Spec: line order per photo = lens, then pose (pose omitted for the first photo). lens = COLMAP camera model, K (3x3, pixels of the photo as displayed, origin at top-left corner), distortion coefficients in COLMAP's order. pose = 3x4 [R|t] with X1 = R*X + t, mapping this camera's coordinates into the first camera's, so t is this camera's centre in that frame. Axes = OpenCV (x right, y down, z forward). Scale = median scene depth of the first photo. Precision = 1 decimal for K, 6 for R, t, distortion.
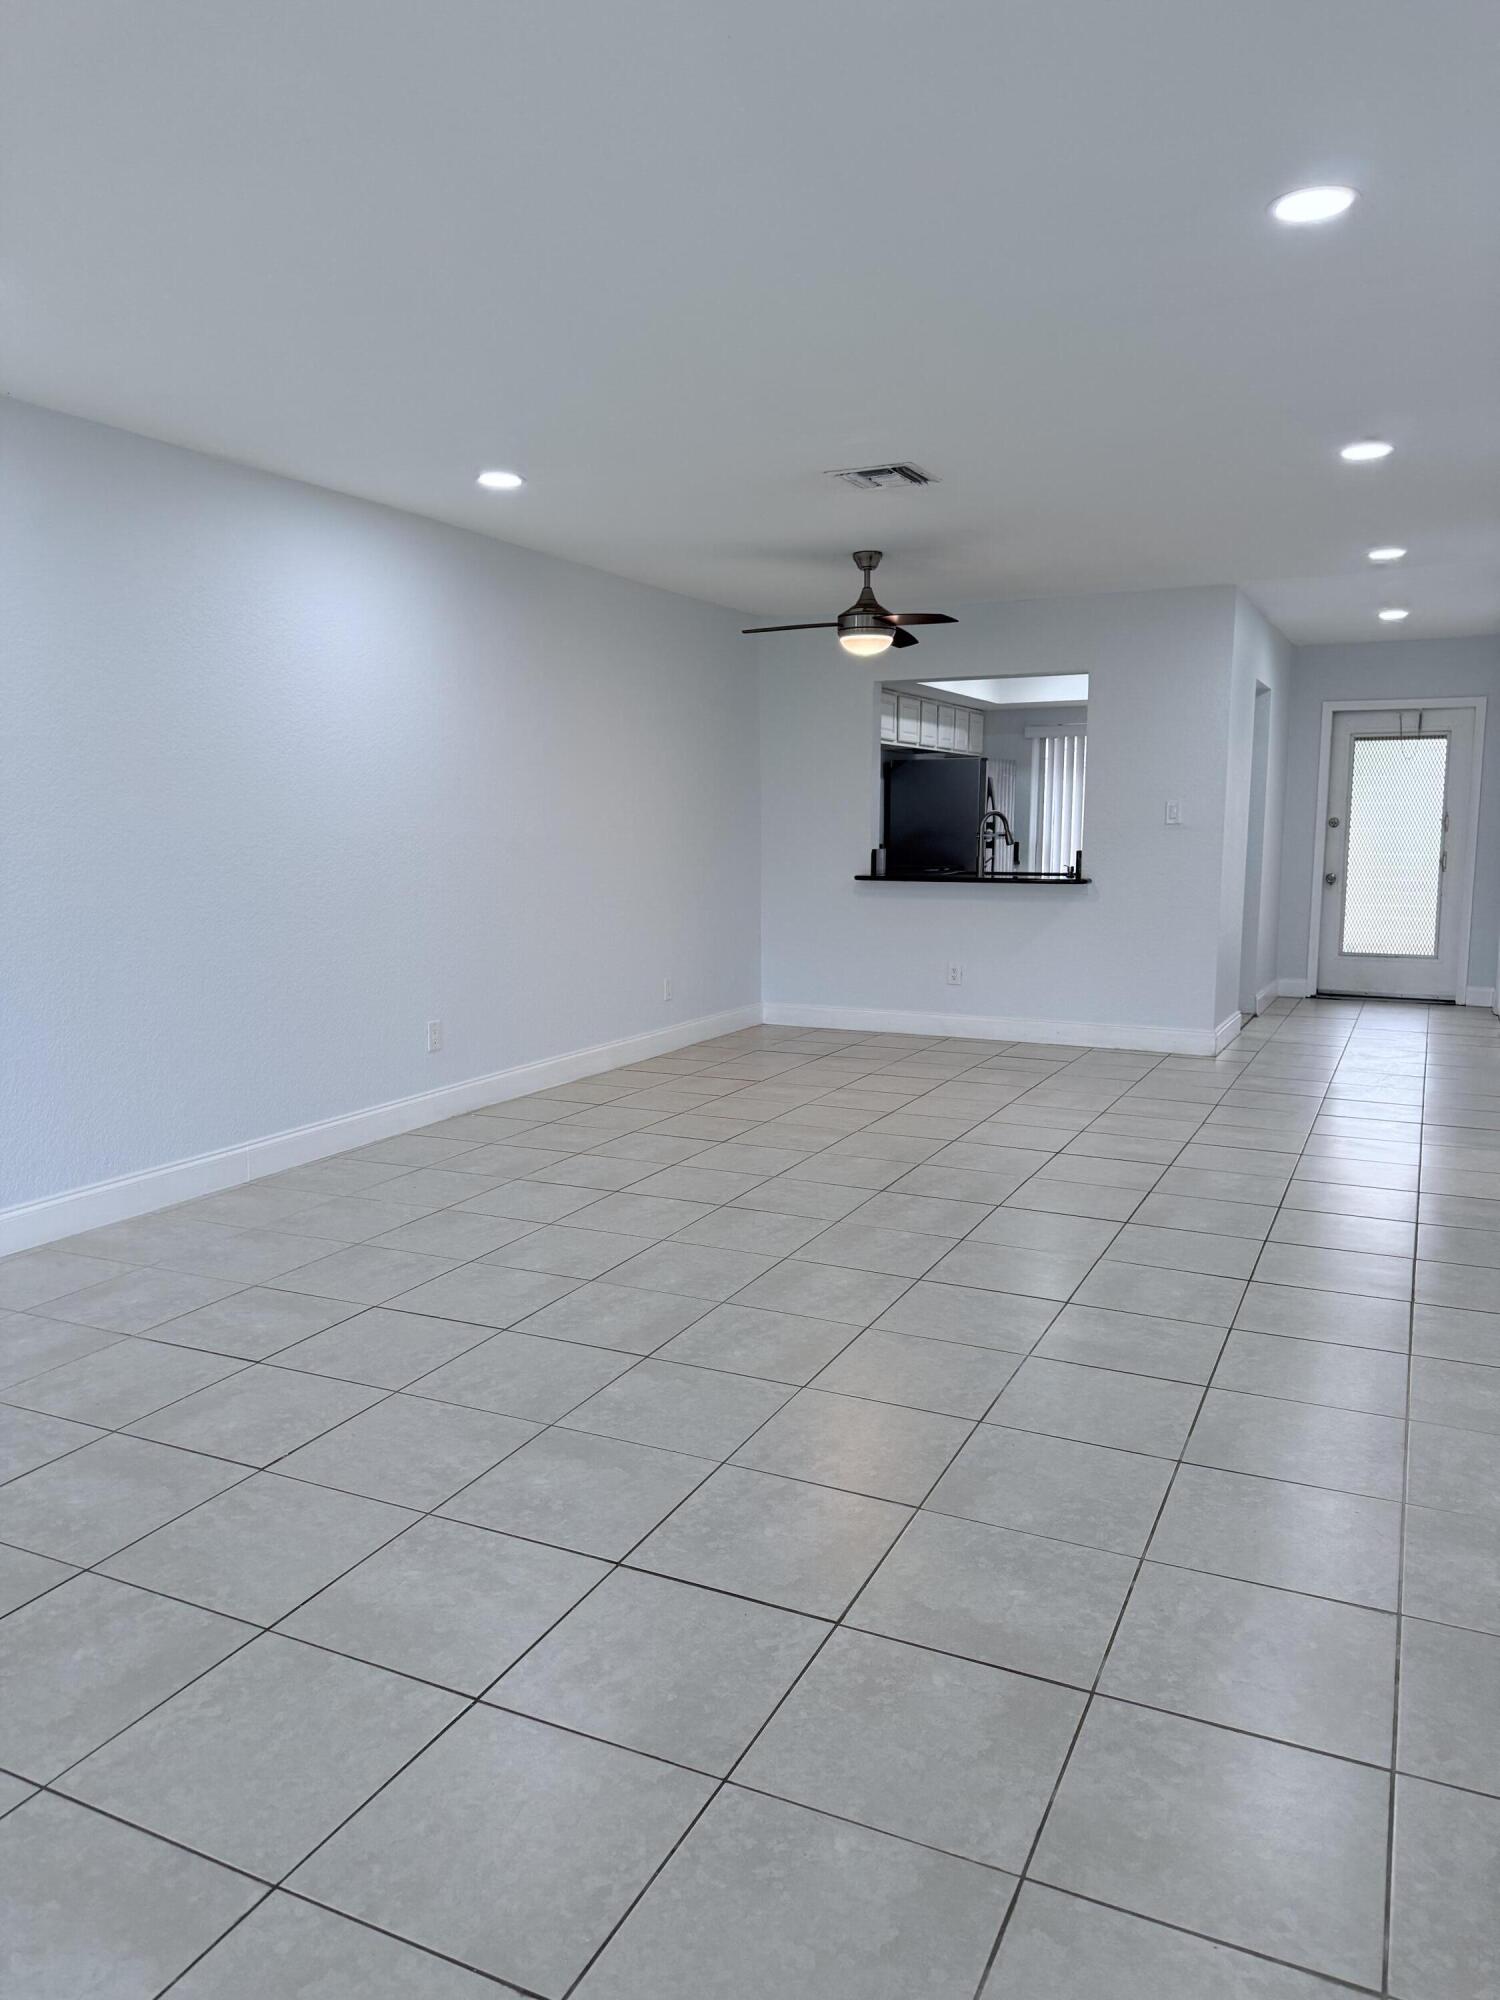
lens RADIAL K [[1407.9, 0, 768.5], [0, 1407.9, 1015.7], [0, 0, 1]] dist [0.067930, -0.059628]
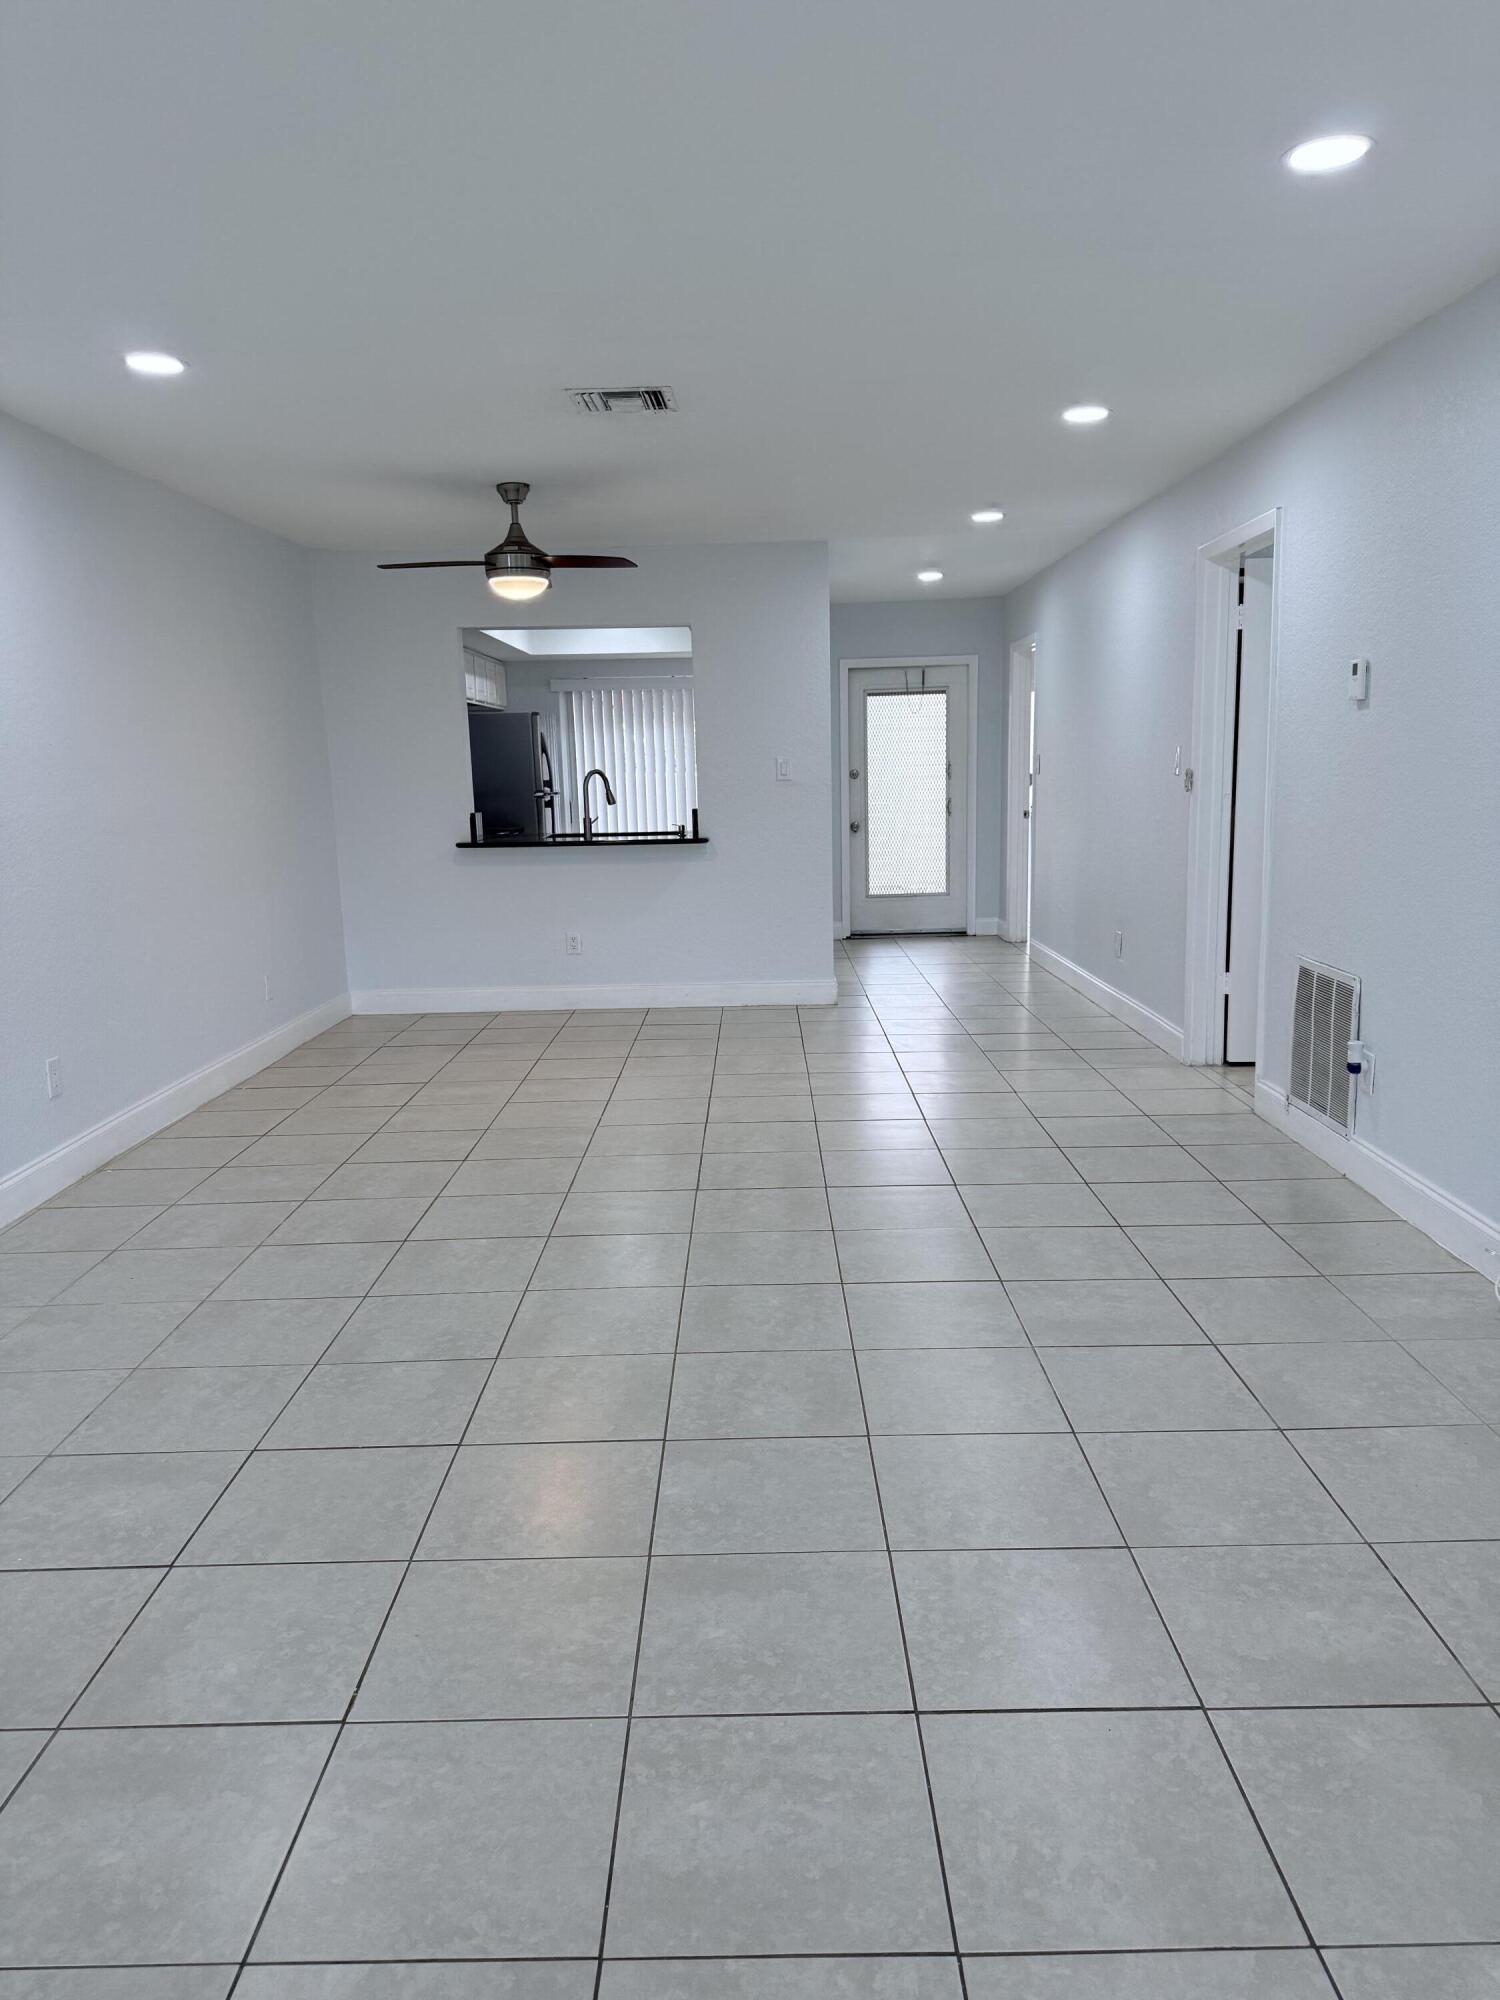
lens RADIAL K [[1407.9, 0, 748.9], [0, 1407.9, 999.4], [0, 0, 1]] dist [0.067930, -0.059628]
pose [[0.903042, -0.093481, 0.419257, -0.167495], [0.084423, 0.995621, 0.040153, -0.021247], [-0.421174, -0.000865, 0.906979, 0.099857]]
